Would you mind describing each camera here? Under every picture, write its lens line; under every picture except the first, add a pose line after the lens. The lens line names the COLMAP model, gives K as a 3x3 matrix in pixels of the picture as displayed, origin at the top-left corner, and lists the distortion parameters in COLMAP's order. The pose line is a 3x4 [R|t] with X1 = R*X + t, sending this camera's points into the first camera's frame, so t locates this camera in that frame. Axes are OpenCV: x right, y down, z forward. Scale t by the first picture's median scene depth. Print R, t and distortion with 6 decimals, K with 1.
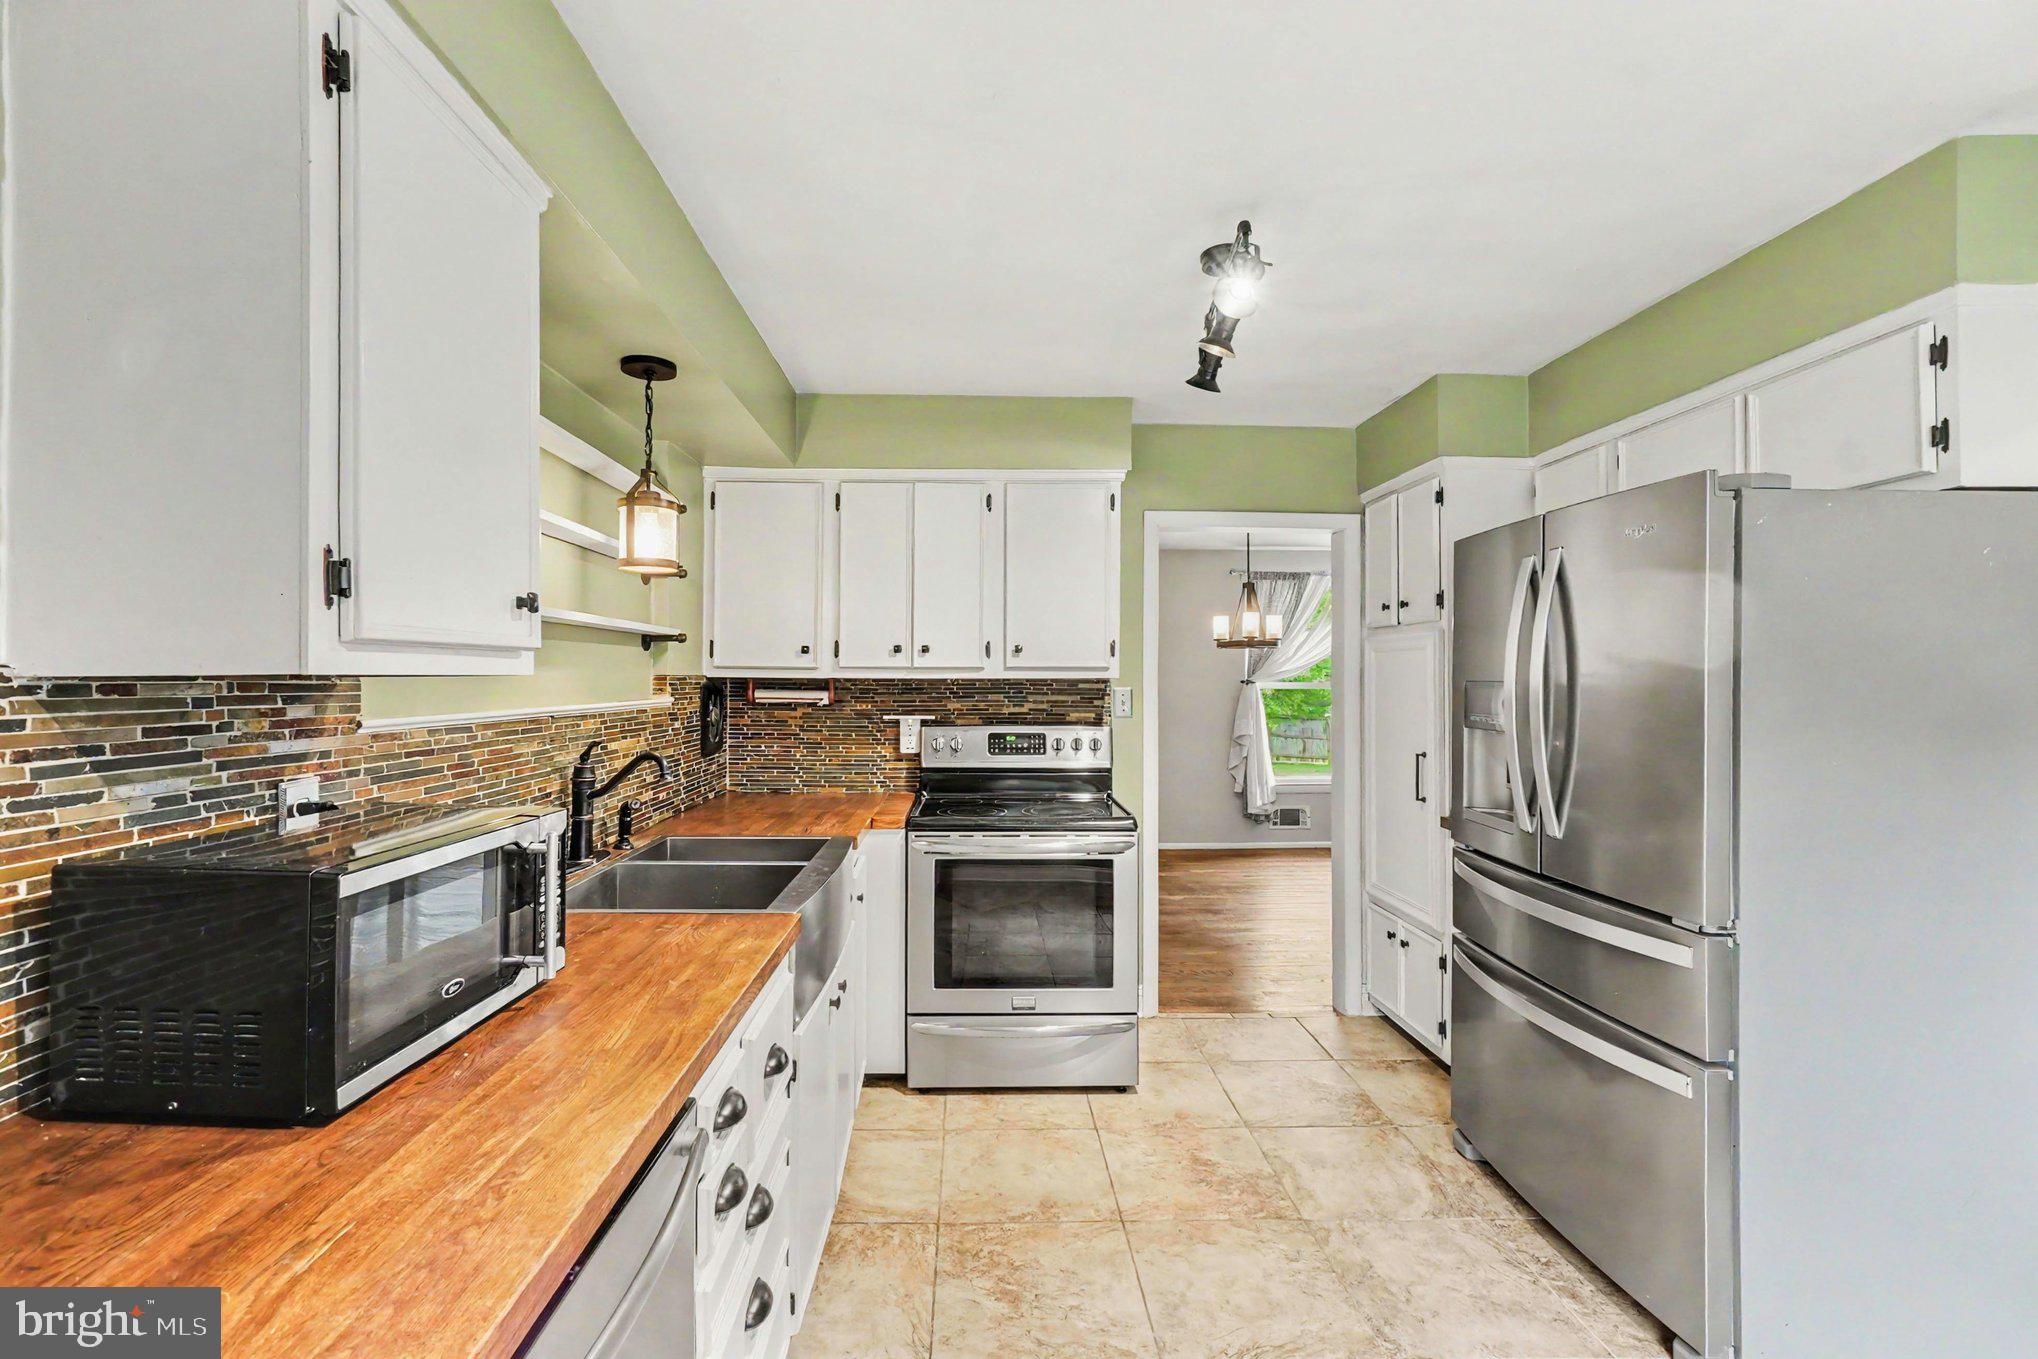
lens RADIAL K [[884.6, 0, 994.0], [0, 884.6, 688.3], [0, 0, 1]] dist [0.002471, 0.000892]
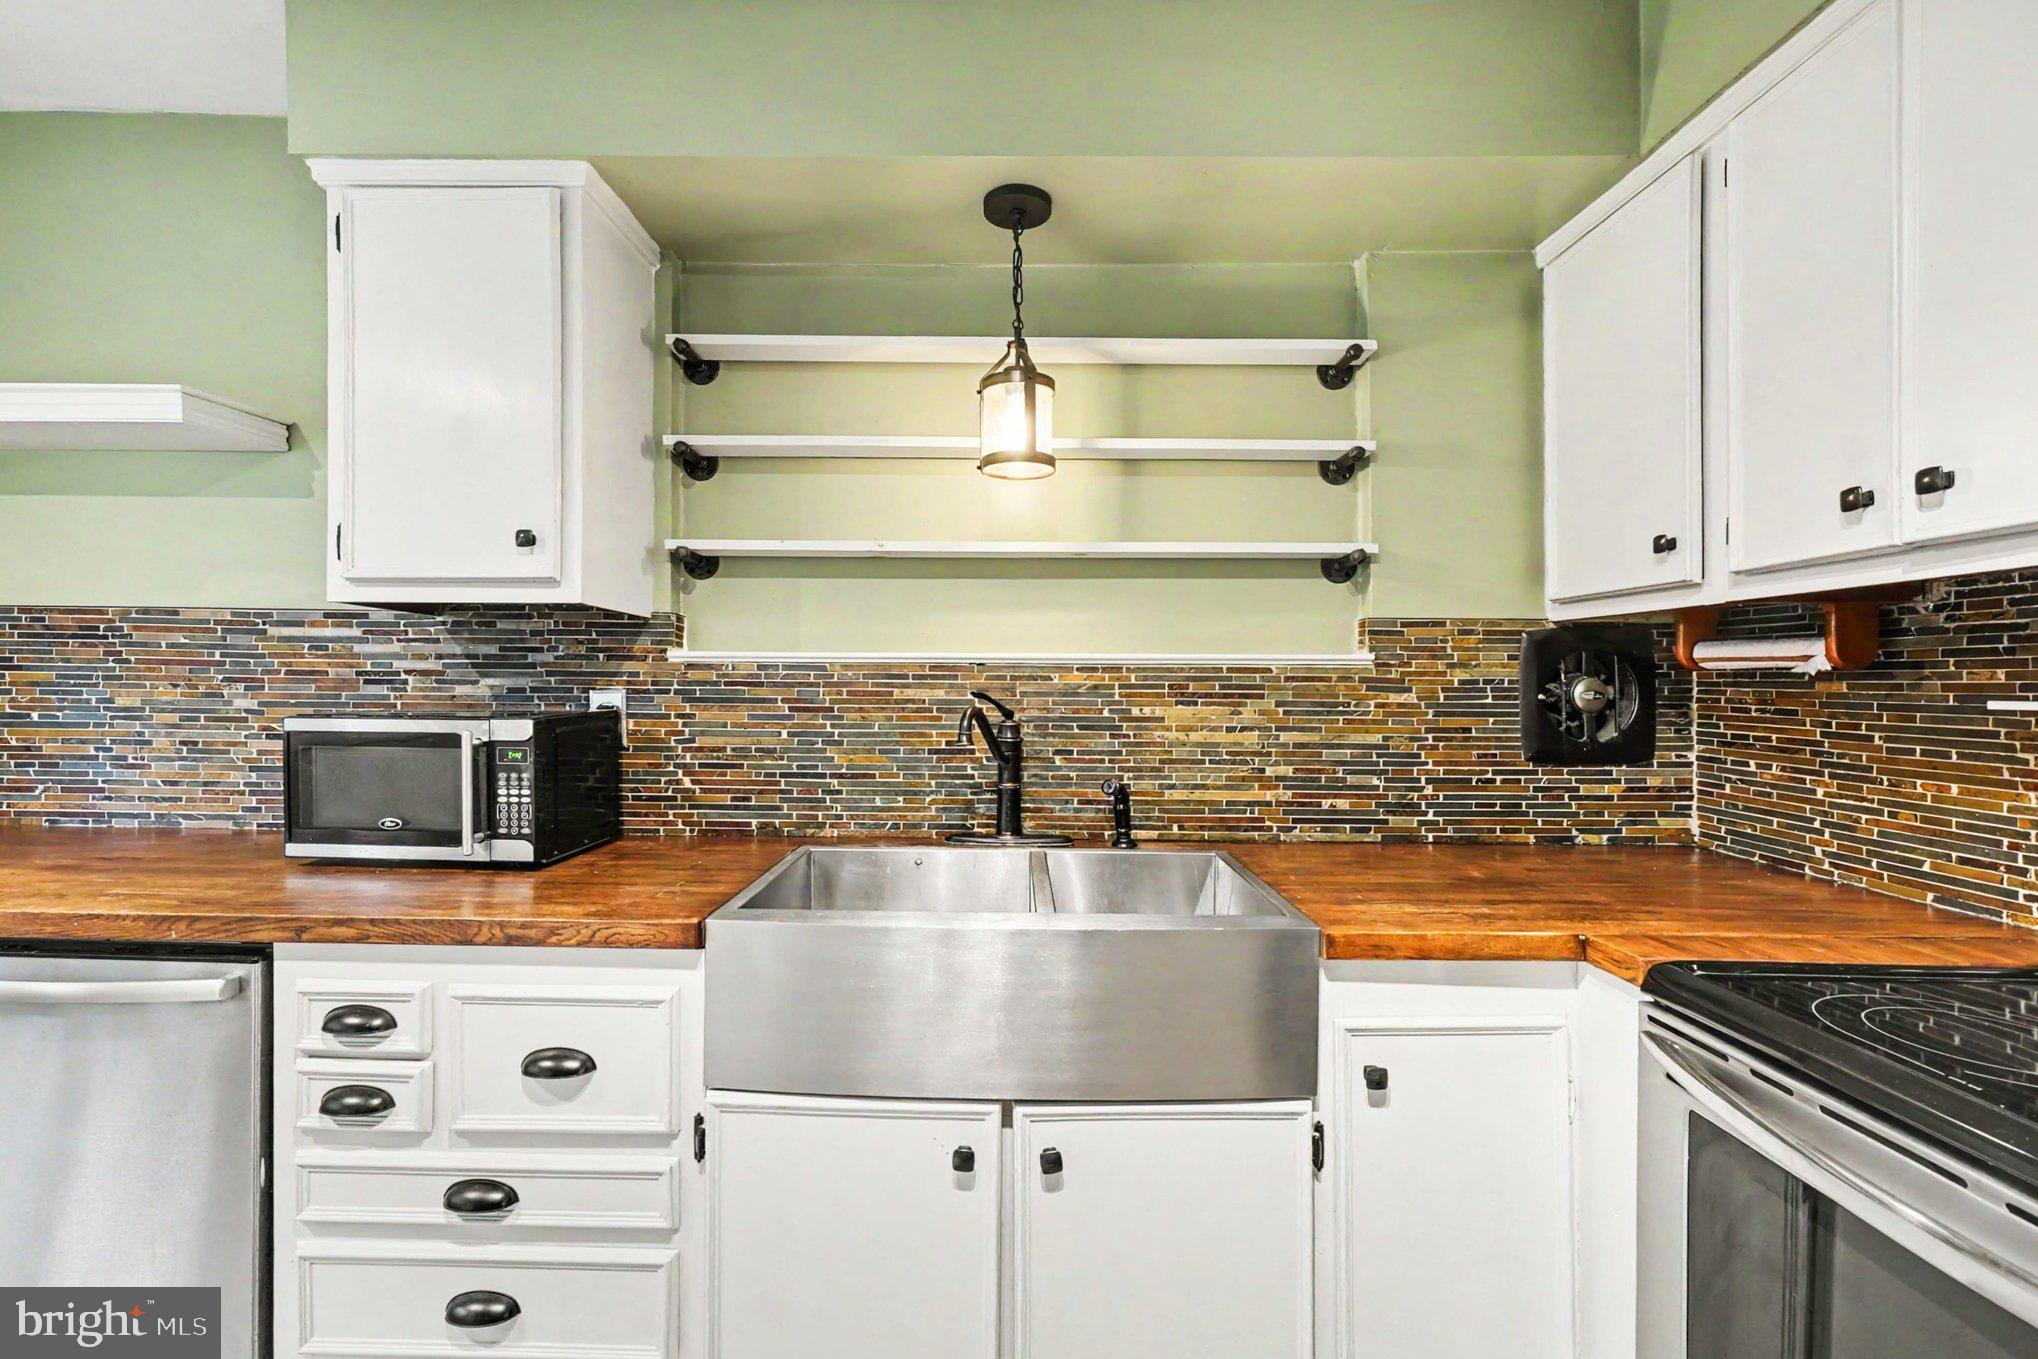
lens RADIAL K [[896.0, 0, 982.6], [0, 896.0, 690.9], [0, 0, 1]] dist [0.000111, 0.000278]
pose [[-0.043691, 0.003184, -0.999040, 0.272644], [-0.019011, 0.999811, 0.004017, 0.038013], [0.998864, 0.019169, -0.043623, 0.717312]]
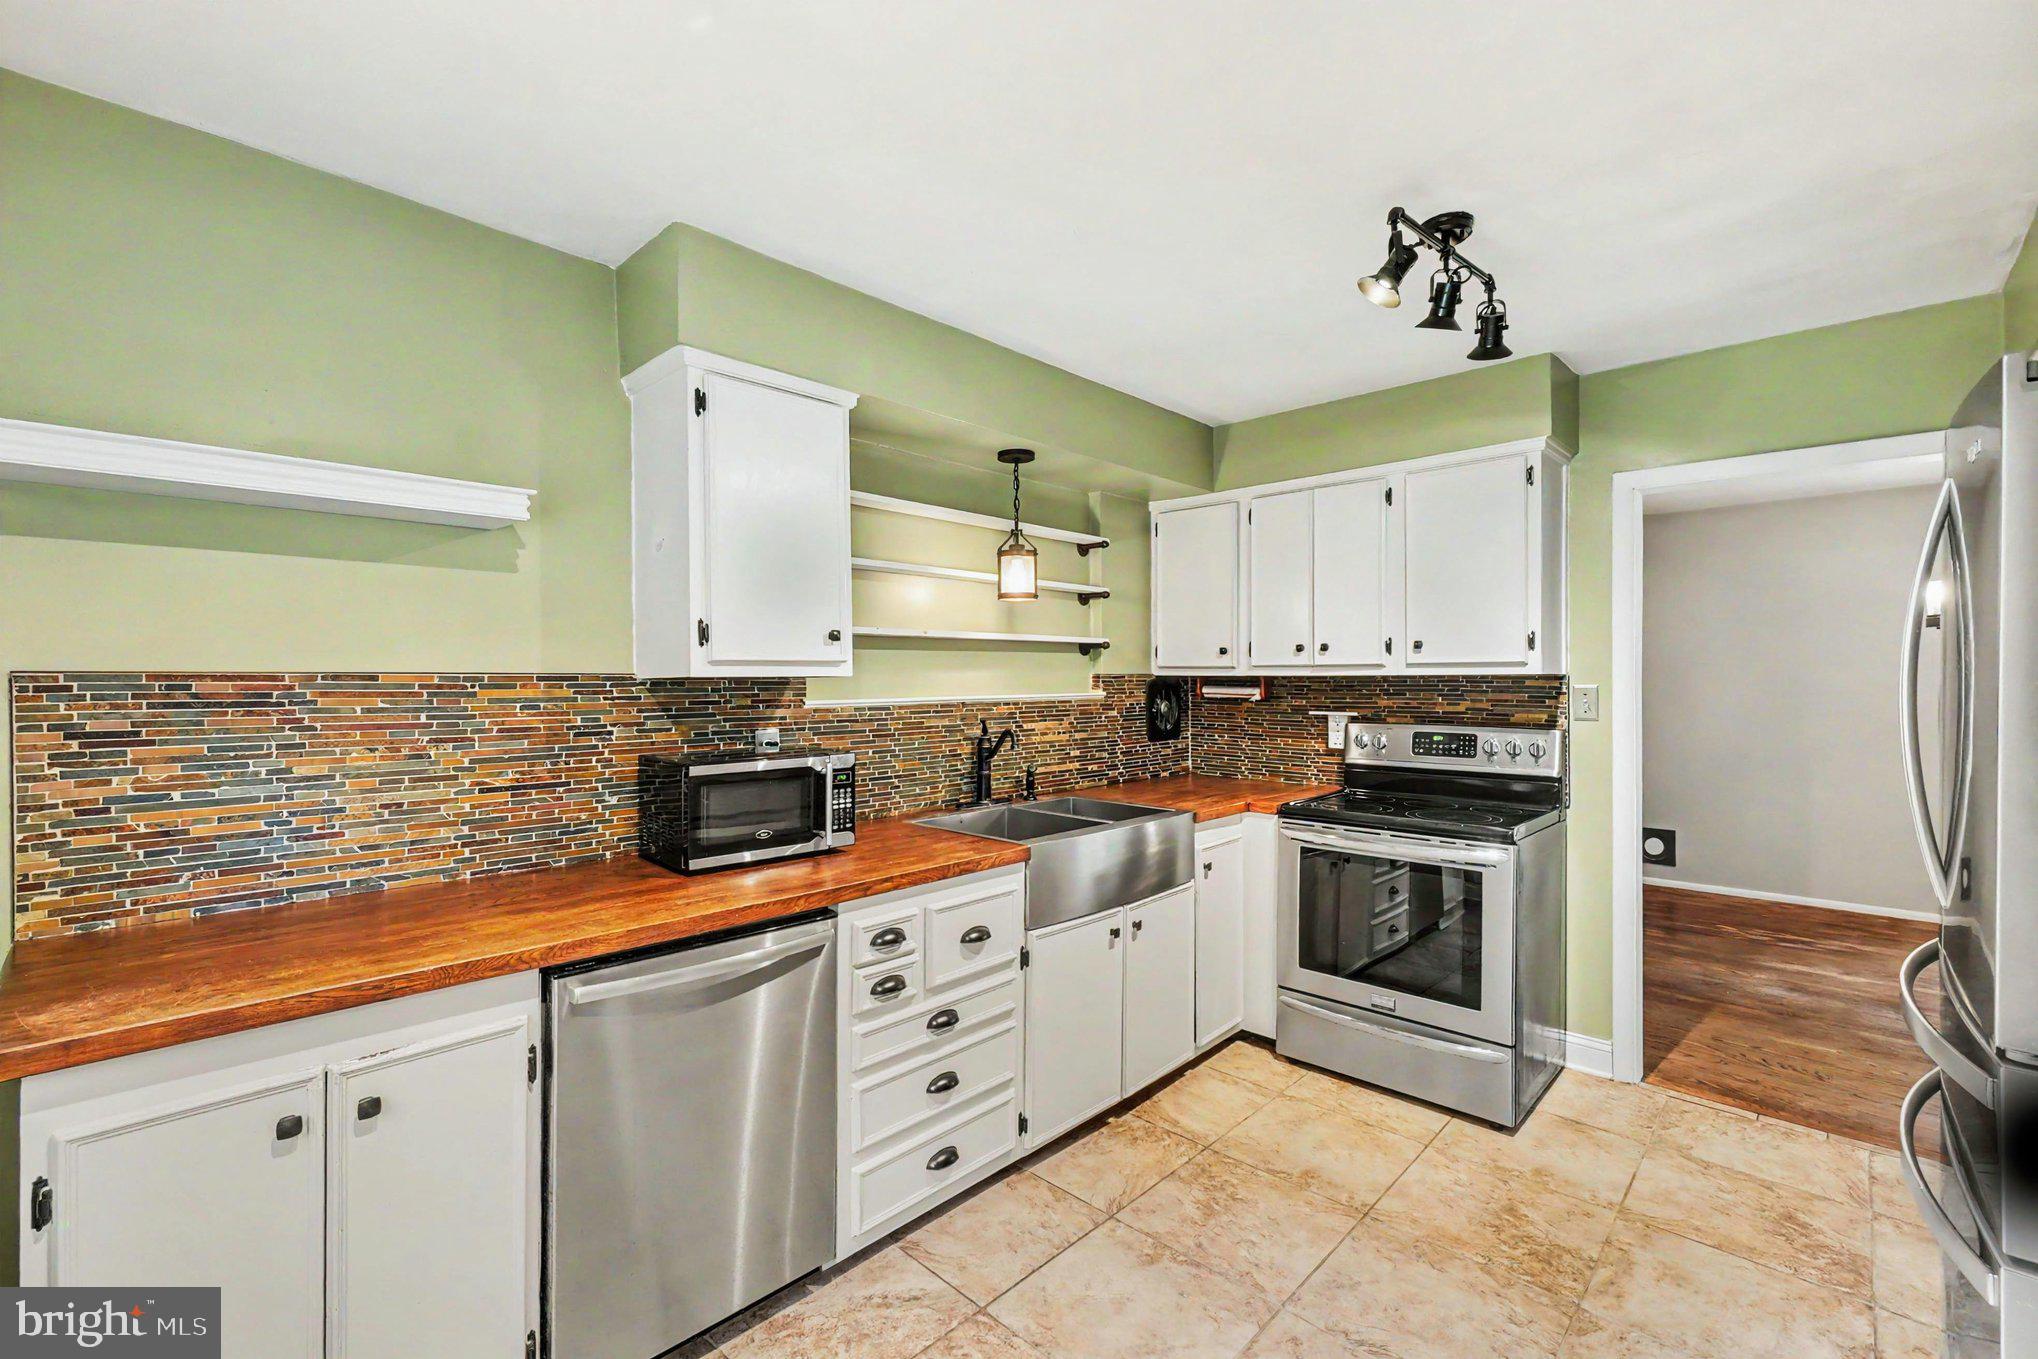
lens RADIAL K [[884.6, 0, 994.0], [0, 884.6, 688.3], [0, 0, 1]] dist [0.002471, 0.000892]
pose [[0.696076, 0.005224, -0.717949, 0.423059], [-0.002634, 0.999985, 0.004723, -0.000425], [0.717963, -0.001396, 0.696080, -0.003674]]
